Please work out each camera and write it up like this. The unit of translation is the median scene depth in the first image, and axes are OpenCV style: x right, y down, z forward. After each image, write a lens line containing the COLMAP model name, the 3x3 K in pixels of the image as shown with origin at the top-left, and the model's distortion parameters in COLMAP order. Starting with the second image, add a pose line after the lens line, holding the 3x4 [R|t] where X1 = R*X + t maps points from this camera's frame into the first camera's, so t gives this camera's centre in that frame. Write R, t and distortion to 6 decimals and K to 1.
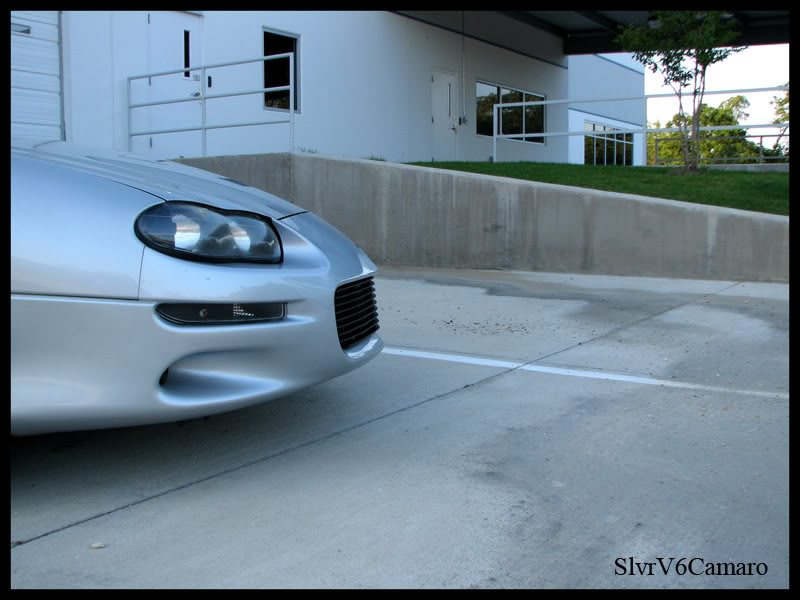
lens RADIAL K [[871.4, 0, 397.5], [0, 871.4, 297.8], [0, 0, 1]] dist [-0.128270, 0.000000]
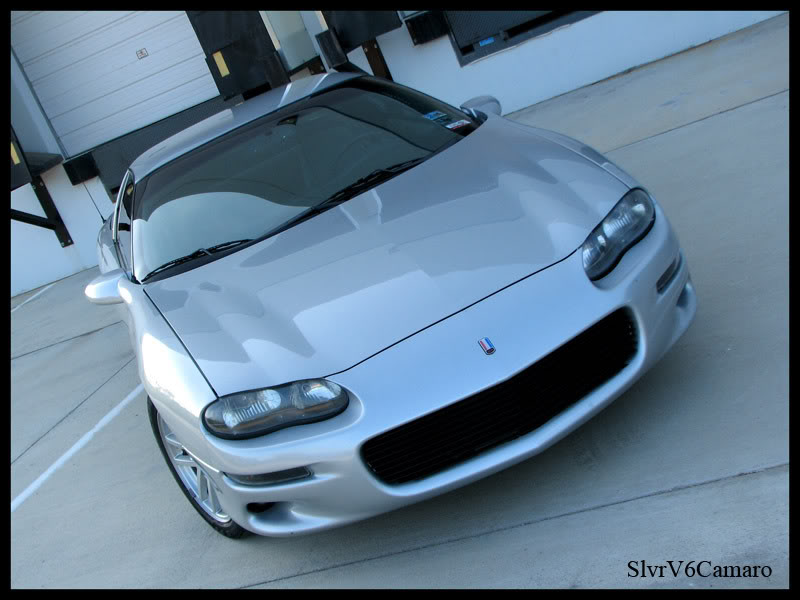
lens RADIAL K [[1226.8, 0, 398.0], [0, 1226.8, 304.6], [0, 0, 1]] dist [-0.027253, 0.000000]
pose [[0.280267, 0.153152, -0.947626, 1.594254], [0.281952, 0.930512, 0.233776, -0.604878], [0.917580, -0.332705, 0.217610, 0.839182]]
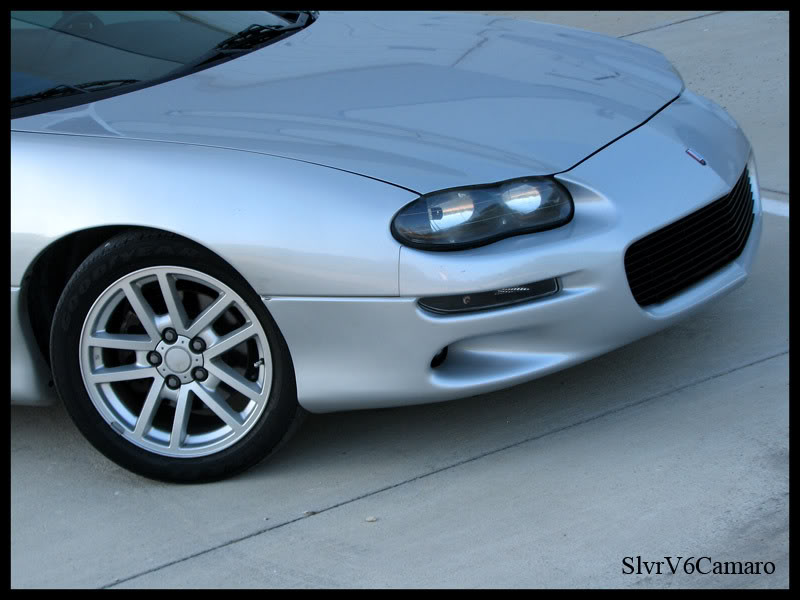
lens RADIAL K [[1825.5, 0, 403.0], [0, 1825.5, 297.4], [0, 0, 1]] dist [0.095064, 0.000000]
pose [[0.867436, 0.007007, -0.497499, 0.760125], [0.098133, 0.977850, 0.184878, -0.378835], [0.487775, -0.209191, 0.847535, -0.846402]]
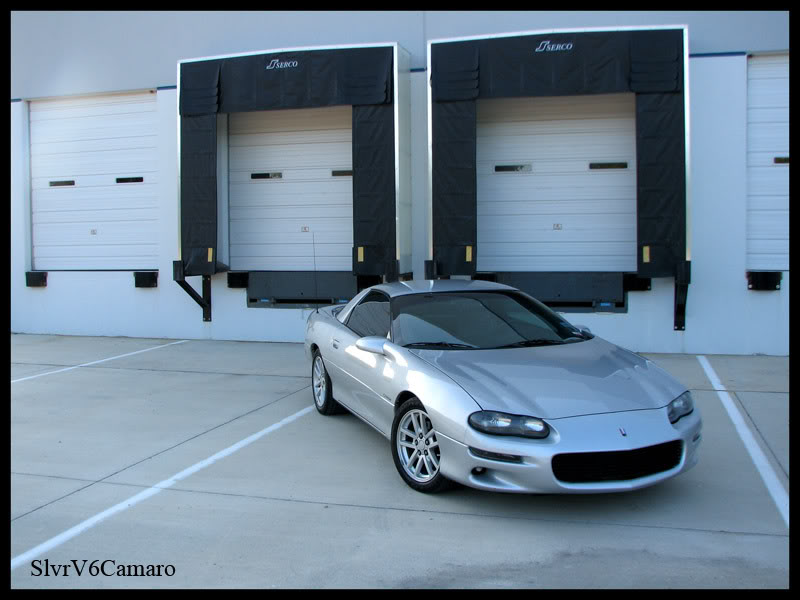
lens RADIAL K [[871.4, 0, 406.6], [0, 871.4, 302.4], [0, 0, 1]] dist [-0.128270, 0.000000]
pose [[0.343058, 0.079500, -0.935944, 2.097481], [-0.104590, 0.993449, 0.046048, -0.526386], [0.933473, 0.082093, 0.349125, -0.211798]]
